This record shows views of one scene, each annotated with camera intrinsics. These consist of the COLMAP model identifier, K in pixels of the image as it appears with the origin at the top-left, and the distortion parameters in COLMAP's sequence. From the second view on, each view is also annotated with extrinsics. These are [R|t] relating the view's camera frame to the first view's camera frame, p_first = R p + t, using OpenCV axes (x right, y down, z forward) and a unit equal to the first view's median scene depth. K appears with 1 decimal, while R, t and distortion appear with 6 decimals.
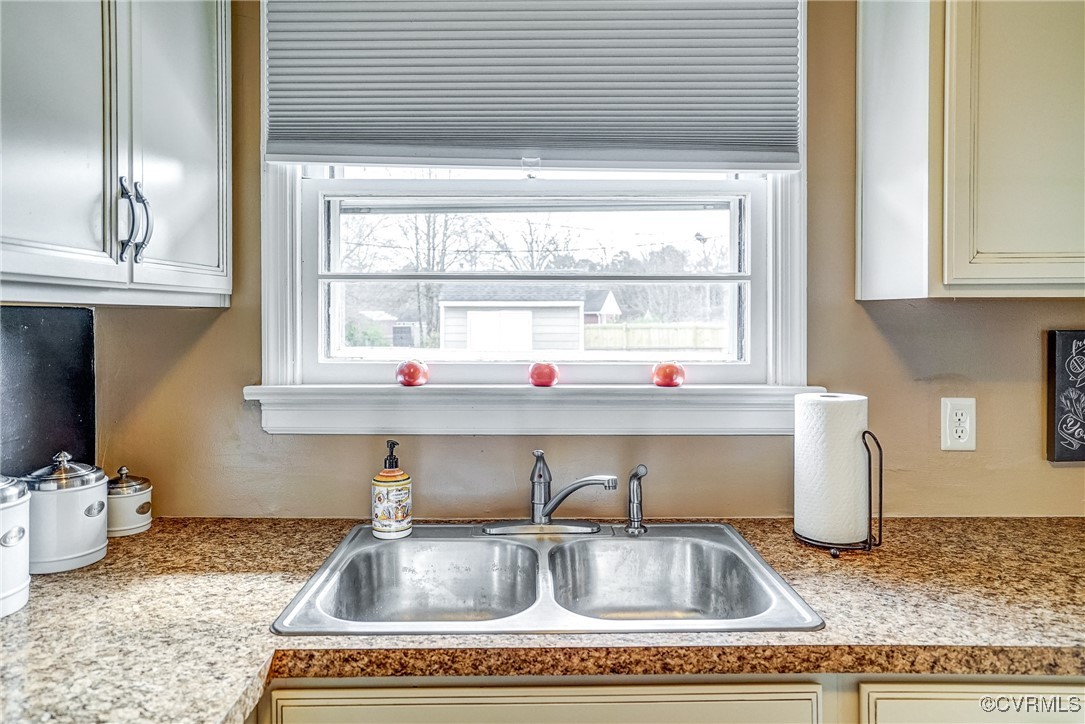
lens RADIAL K [[720.8, 0, 528.3], [0, 720.8, 317.8], [0, 0, 1]] dist [0.005255, 0.004759]
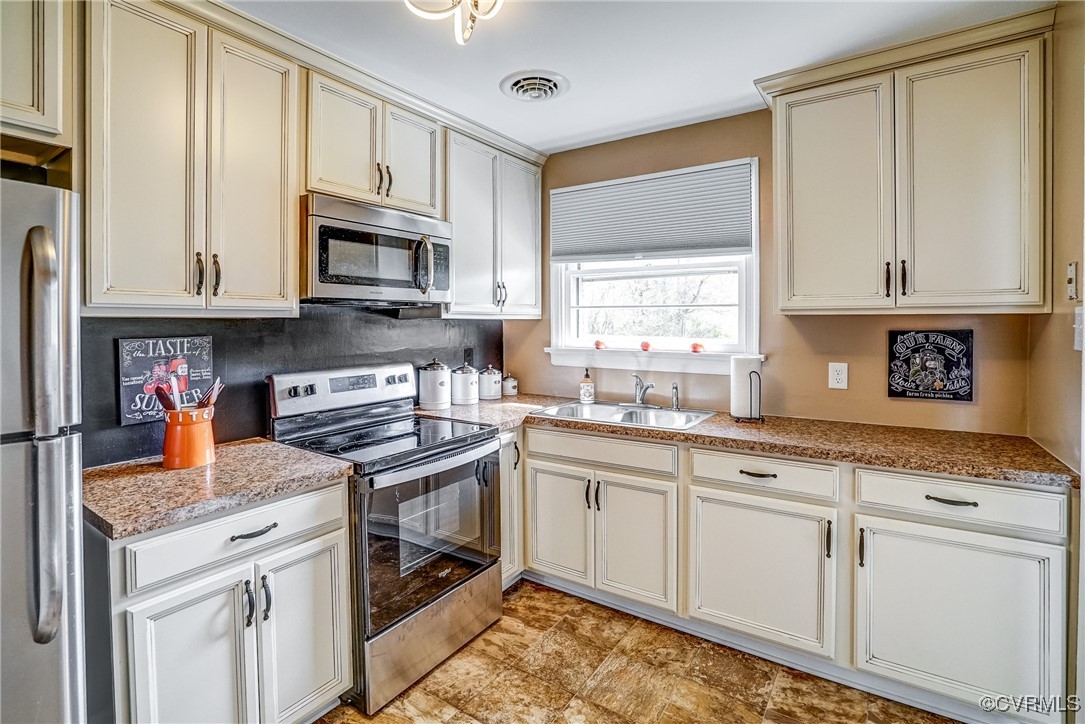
lens RADIAL K [[537.1, 0, 534.3], [0, 537.1, 320.9], [0, 0, 1]] dist [-0.000985, 0.000490]
pose [[0.825383, 0.000816, -0.564572, 0.787561], [-0.003878, 0.999984, -0.004223, 0.001504], [0.564559, 0.005675, 0.825373, -0.781789]]
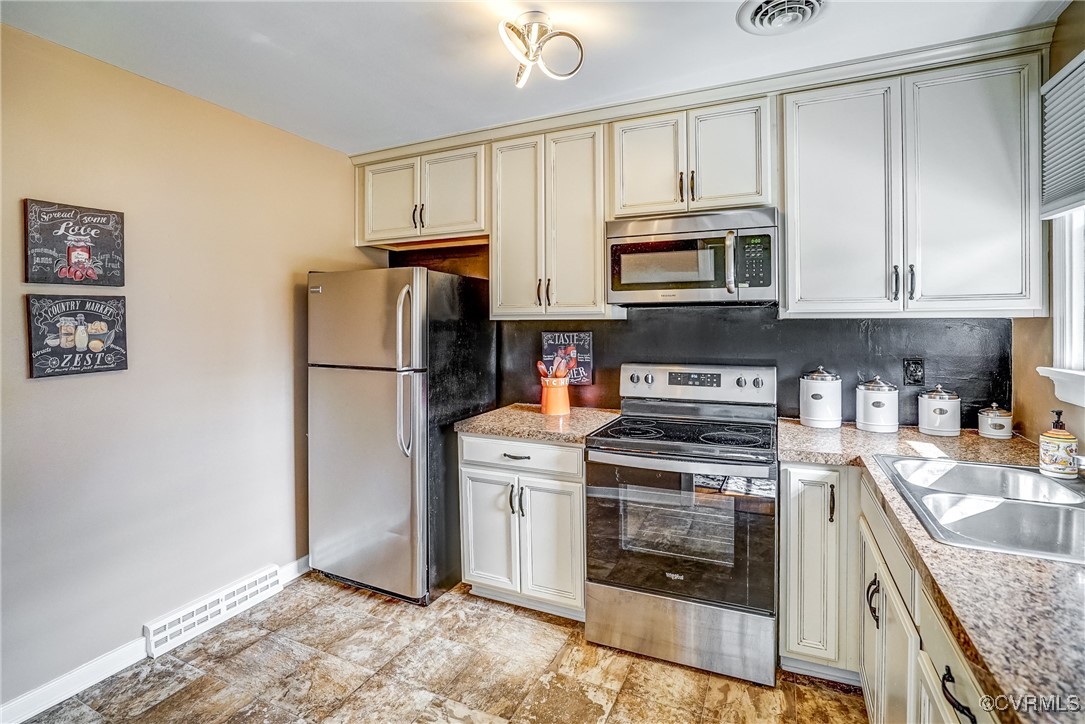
lens RADIAL K [[537.1, 0, 534.3], [0, 537.1, 320.9], [0, 0, 1]] dist [-0.000985, 0.000490]
pose [[-0.421404, 0.005795, -0.906854, 1.211580], [0.001428, 0.999983, 0.005726, -0.014554], [0.906872, 0.001118, -0.421405, 0.505555]]
